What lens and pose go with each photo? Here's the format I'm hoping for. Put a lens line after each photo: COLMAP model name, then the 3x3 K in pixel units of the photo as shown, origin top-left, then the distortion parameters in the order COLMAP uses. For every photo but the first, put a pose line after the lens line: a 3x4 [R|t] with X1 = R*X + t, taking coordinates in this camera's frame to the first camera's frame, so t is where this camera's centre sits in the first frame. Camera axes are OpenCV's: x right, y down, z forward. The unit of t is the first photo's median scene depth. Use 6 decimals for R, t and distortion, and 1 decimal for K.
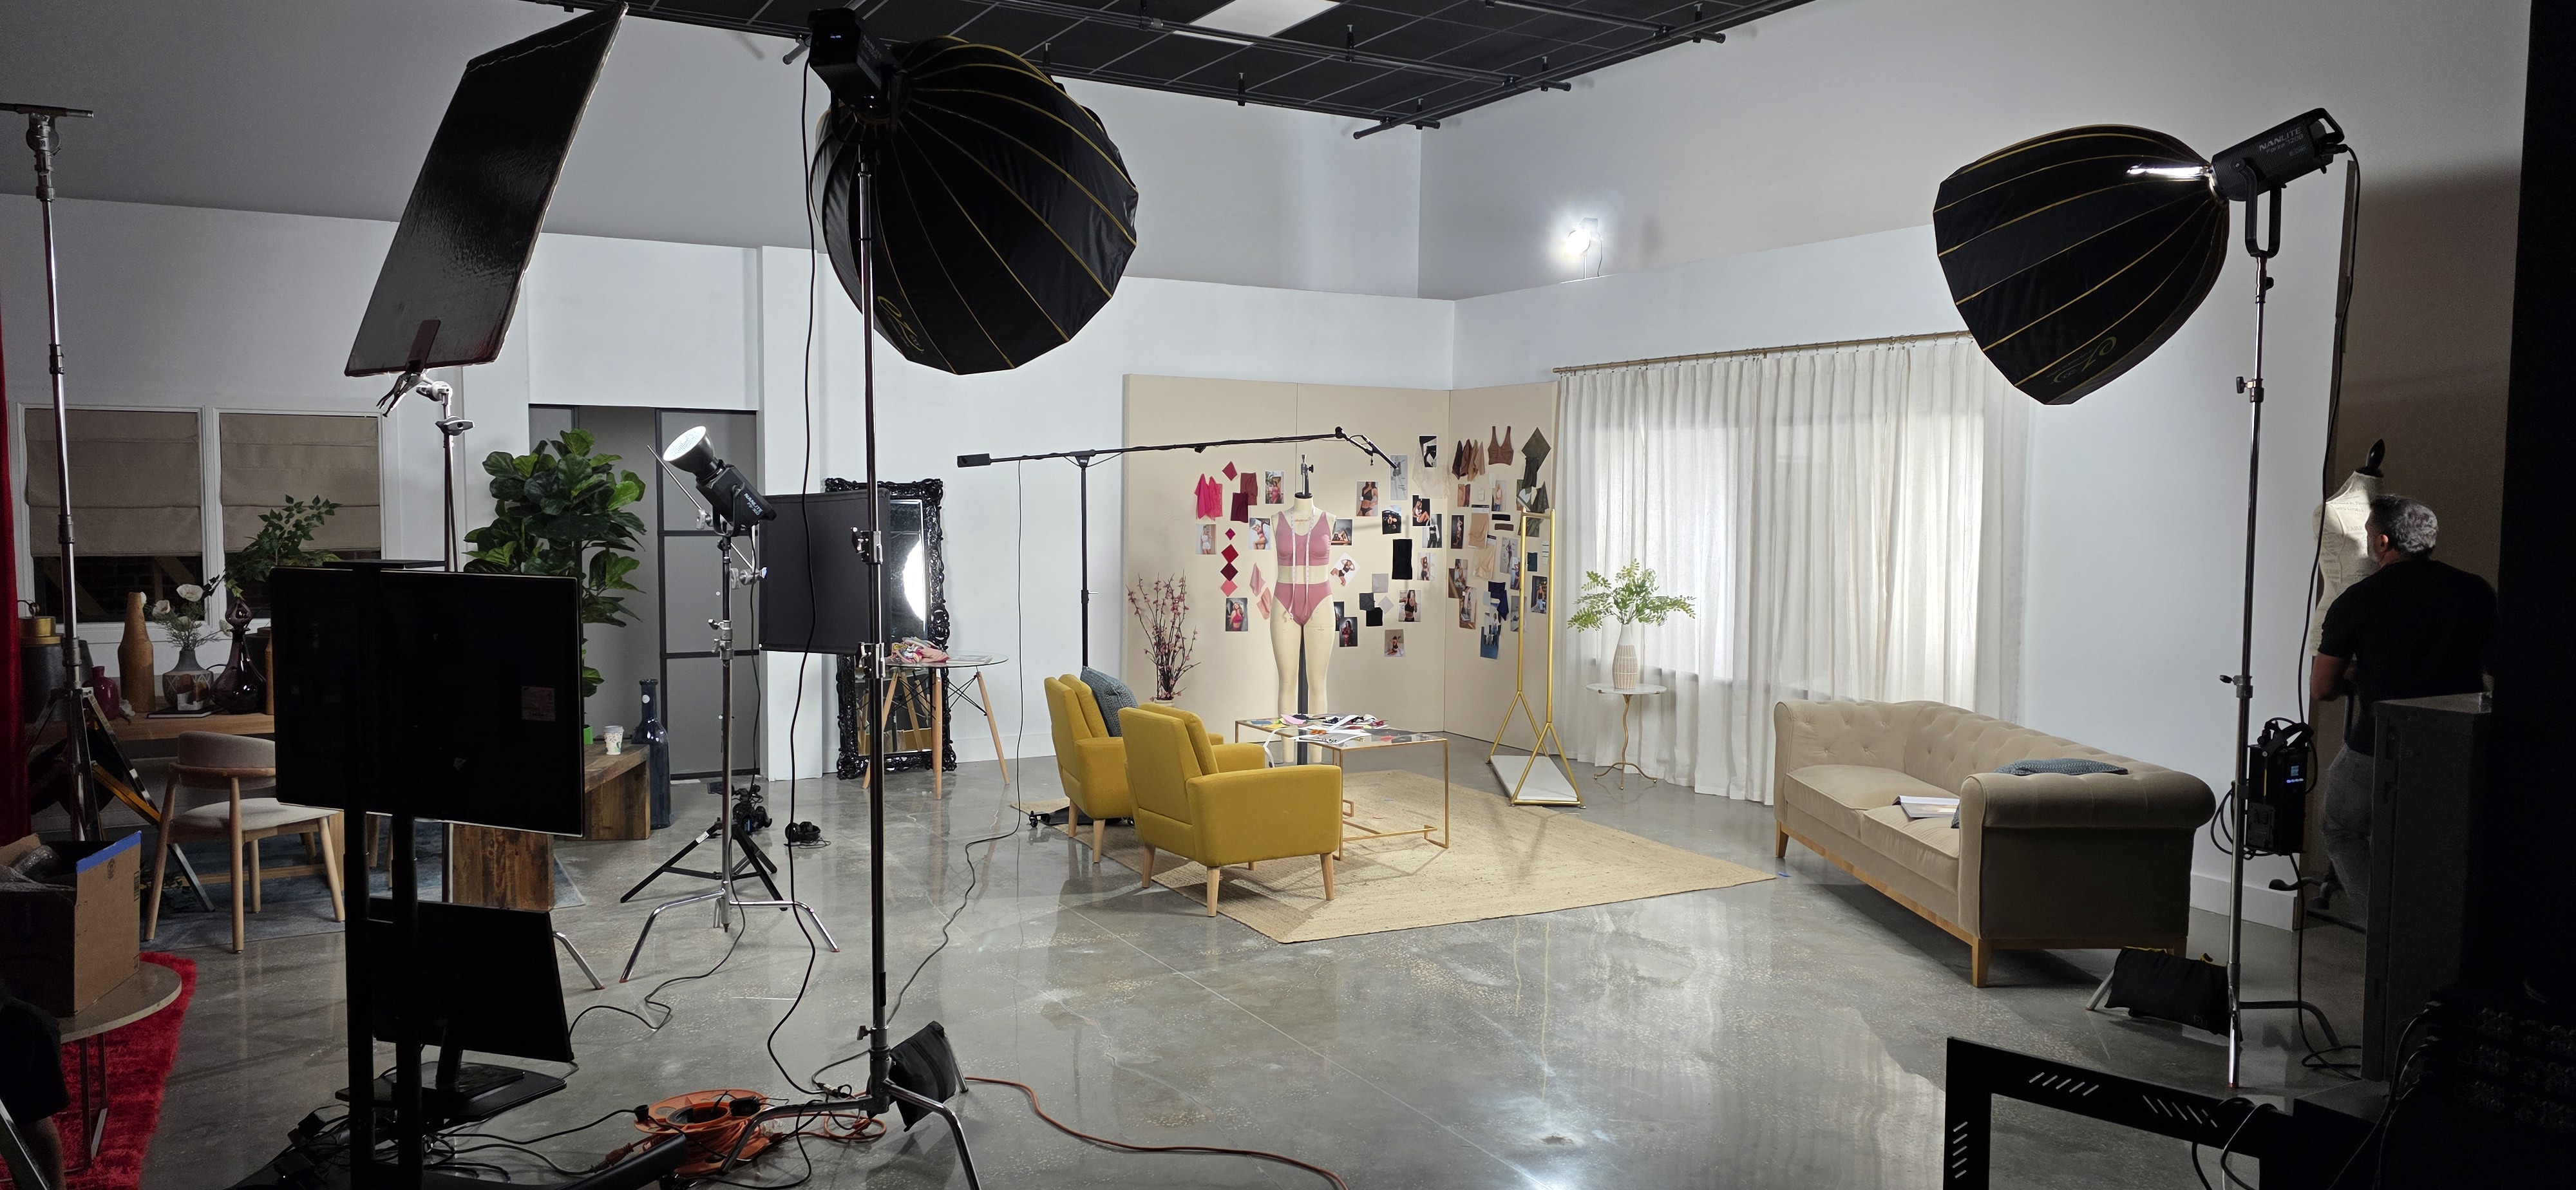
lens RADIAL K [[1721.2, 0, 1276.1], [0, 1721.2, 631.3], [0, 0, 1]] dist [0.080993, -0.079539]
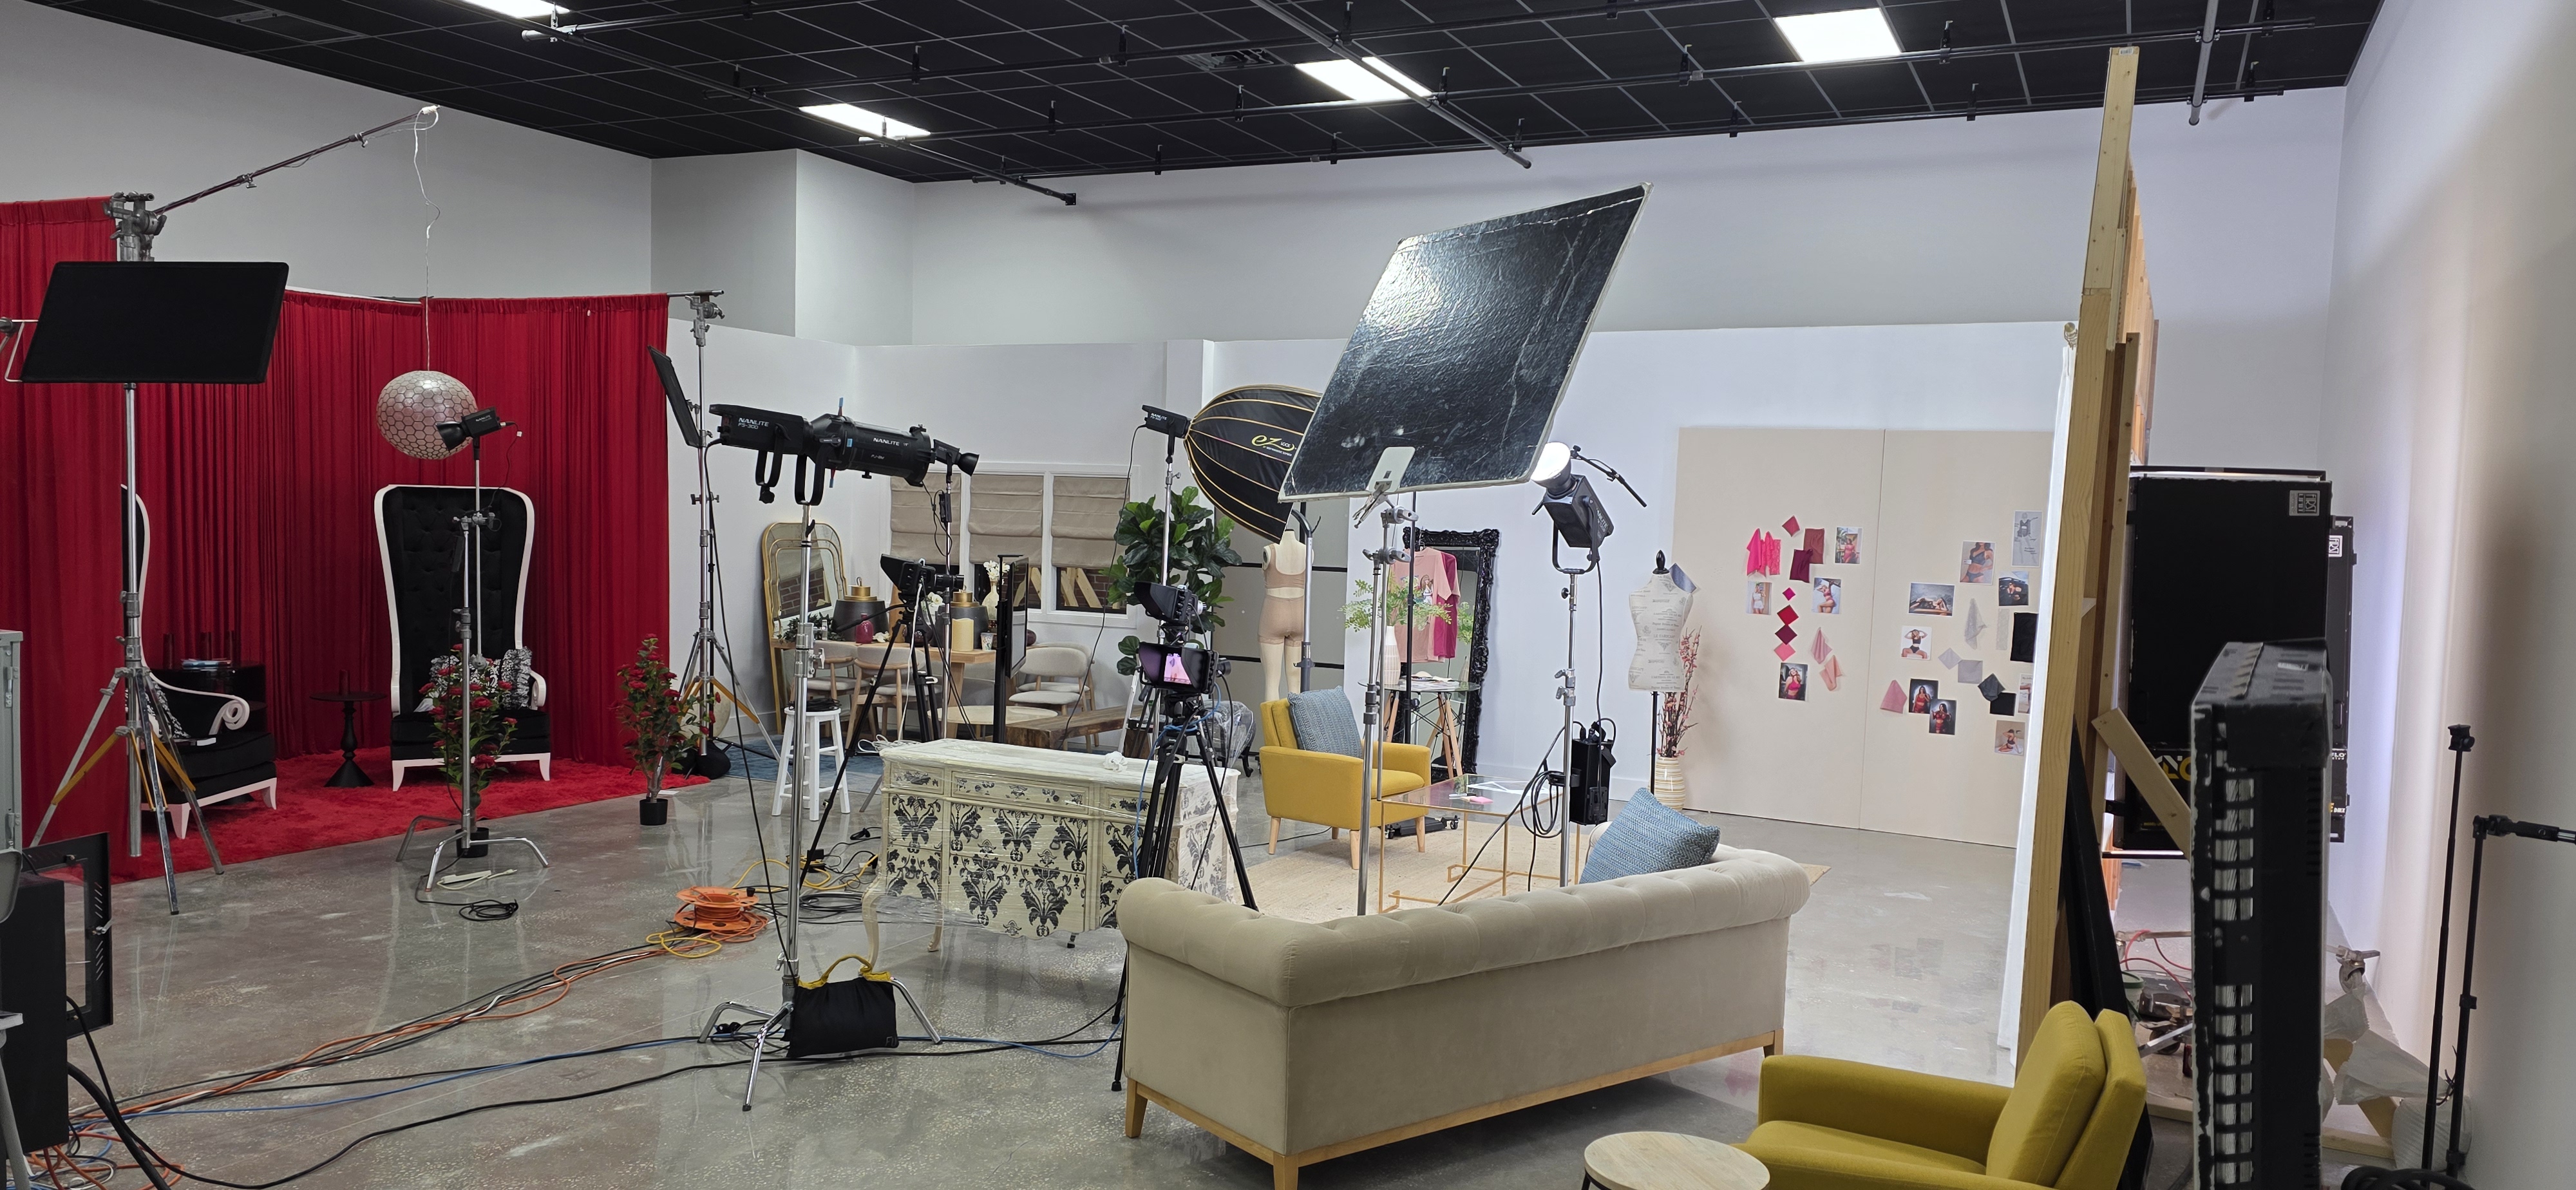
lens RADIAL K [[1721.2, 0, 1278.0], [0, 1721.2, 630.6], [0, 0, 1]] dist [0.080993, -0.079539]
pose [[0.557531, 0.065690, -0.827553, 0.594911], [-0.097870, 0.995114, 0.013055, -0.021911], [0.824367, 0.073714, 0.561236, 0.245861]]
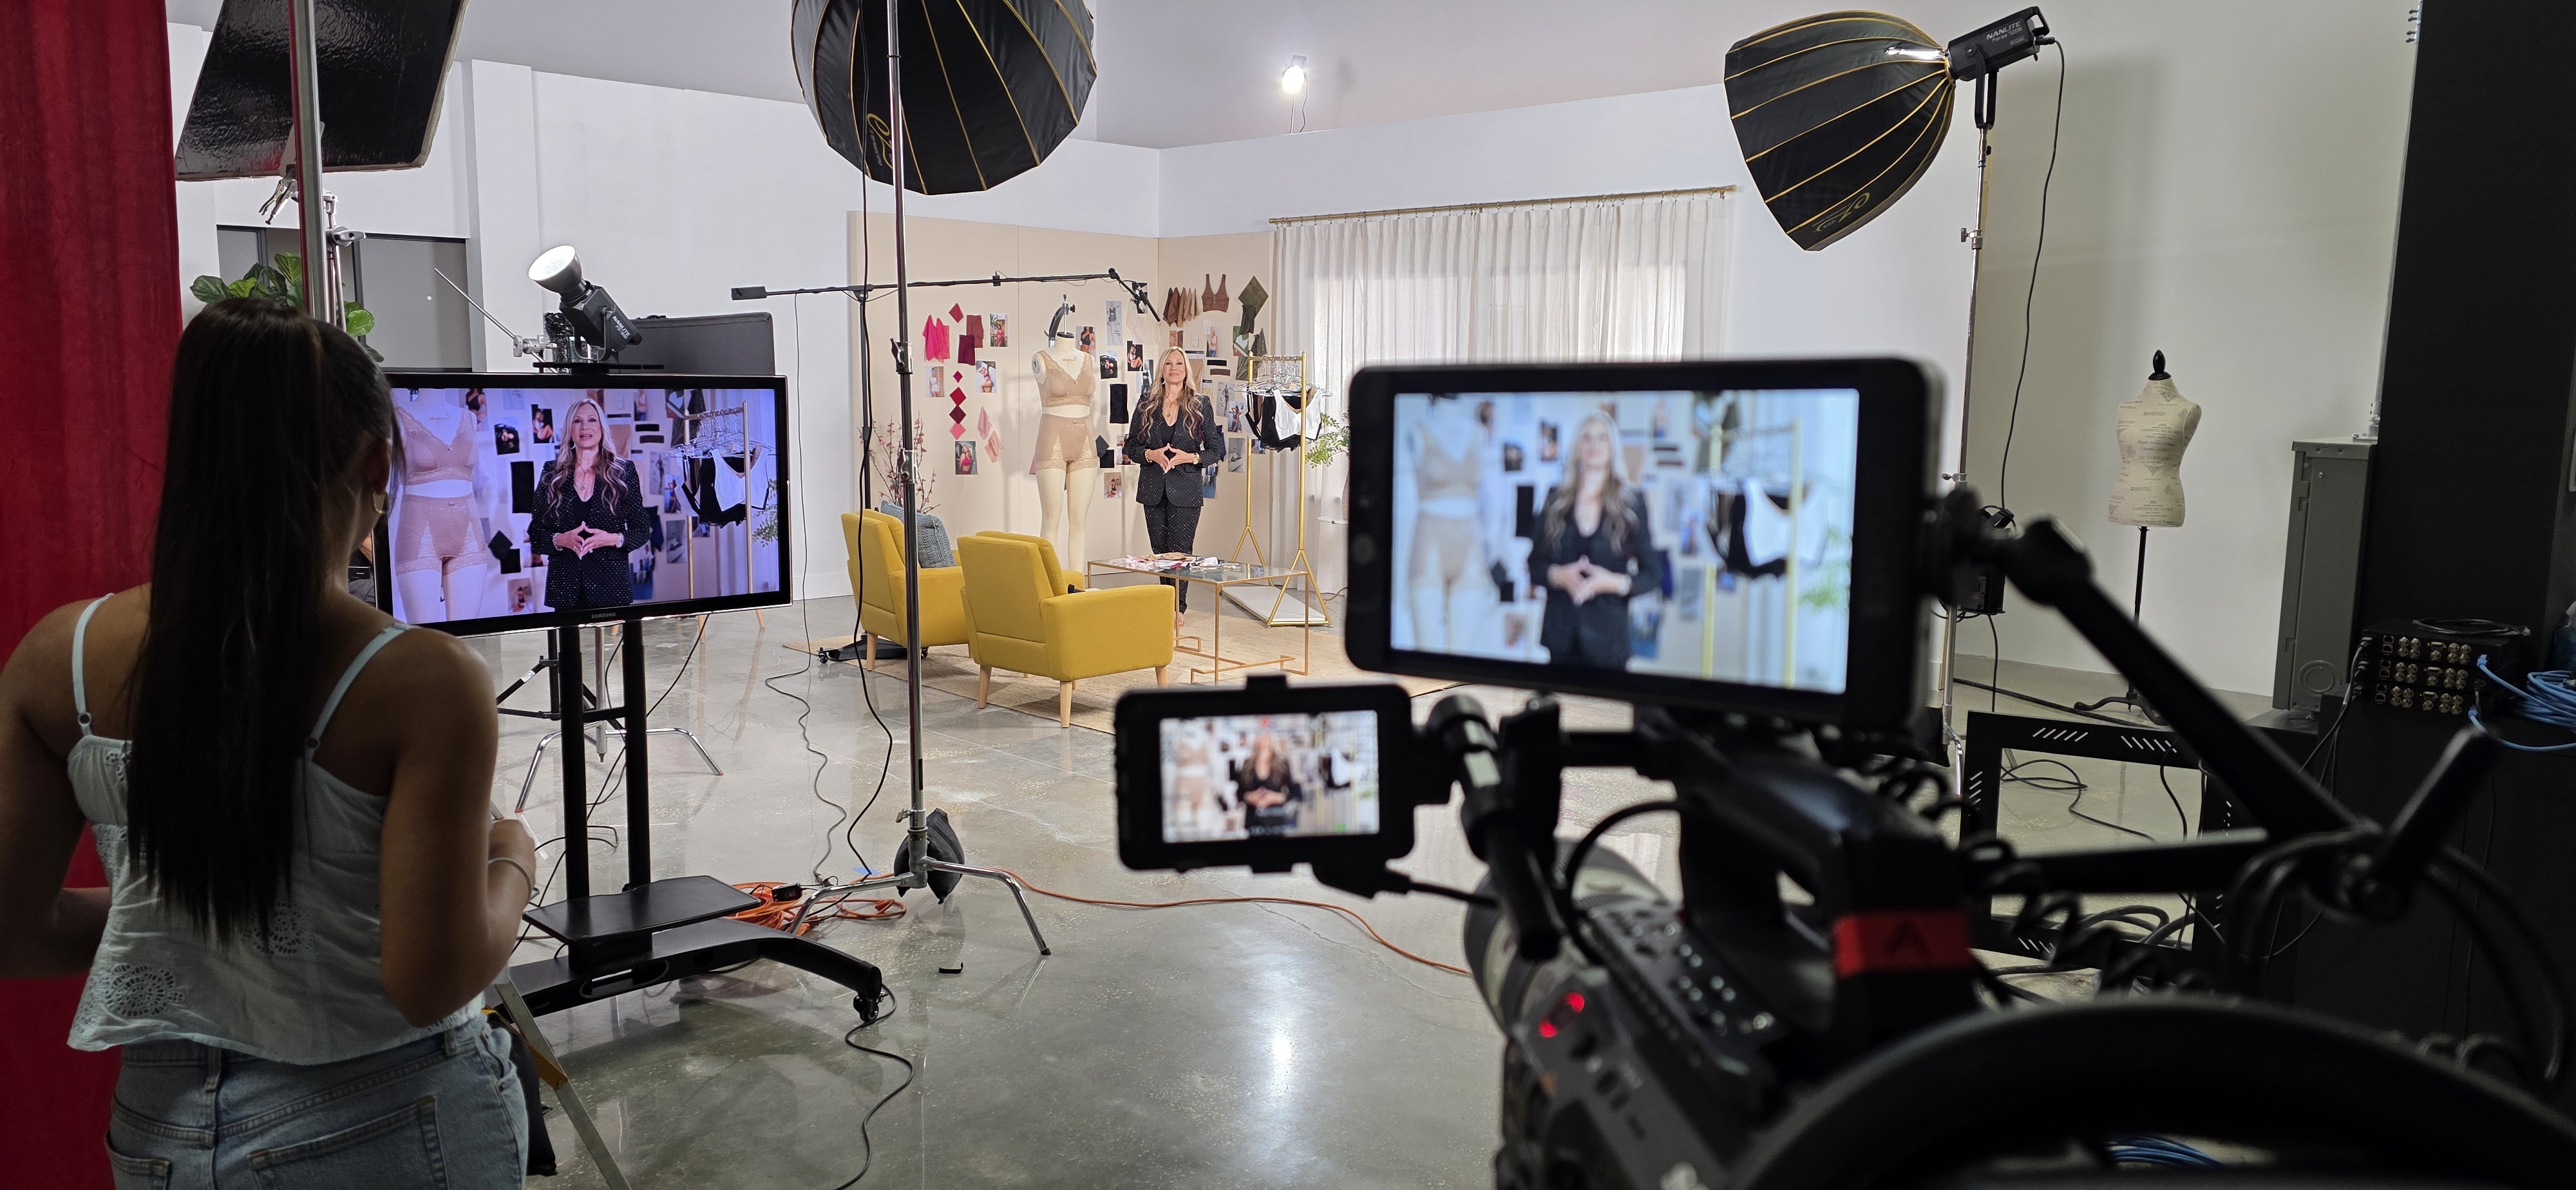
lens RADIAL K [[1721.2, 0, 1279.8], [0, 1721.2, 613.2], [0, 0, 1]] dist [0.080993, -0.079539]
pose [[0.966206, -0.033534, 0.255582, -0.107297], [0.016176, 0.997435, 0.069720, 0.013826], [-0.257265, -0.063230, 0.964270, -0.031172]]
